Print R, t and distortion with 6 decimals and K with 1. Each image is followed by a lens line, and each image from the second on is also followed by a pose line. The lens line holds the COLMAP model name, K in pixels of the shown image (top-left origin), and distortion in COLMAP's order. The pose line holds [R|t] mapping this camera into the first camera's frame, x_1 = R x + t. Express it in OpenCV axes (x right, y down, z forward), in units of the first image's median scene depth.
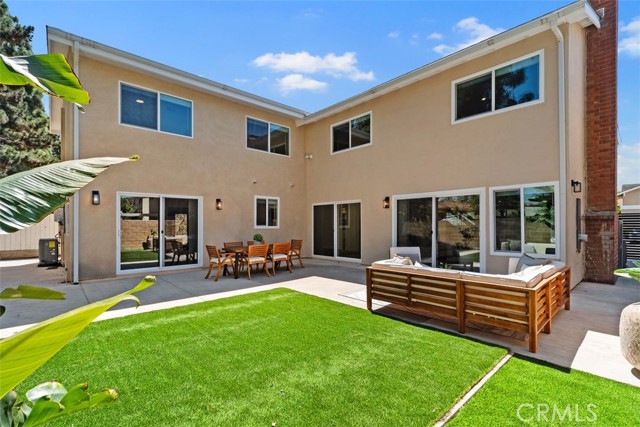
lens RADIAL K [[292.1, 0, 320.8], [0, 292.1, 223.1], [0, 0, 1]] dist [0.003612, -0.000352]
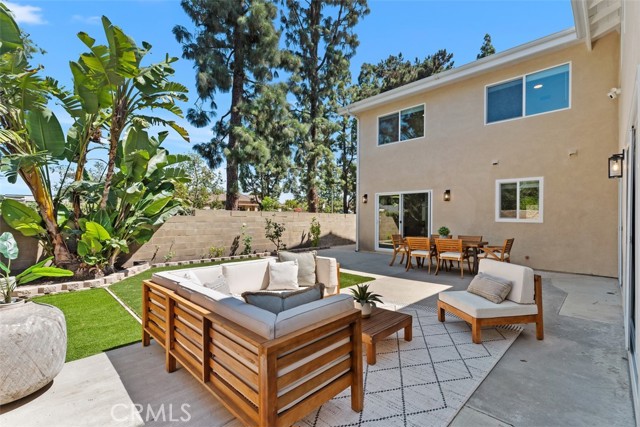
lens RADIAL K [[292.1, 0, 320.0], [0, 292.1, 214.2], [0, 0, 1]] dist [0.003612, -0.000352]
pose [[0.036177, -0.005328, -0.999331, 0.602198], [-0.003633, 0.999978, -0.005463, 0.004658], [0.999339, 0.003829, 0.036156, 0.541320]]
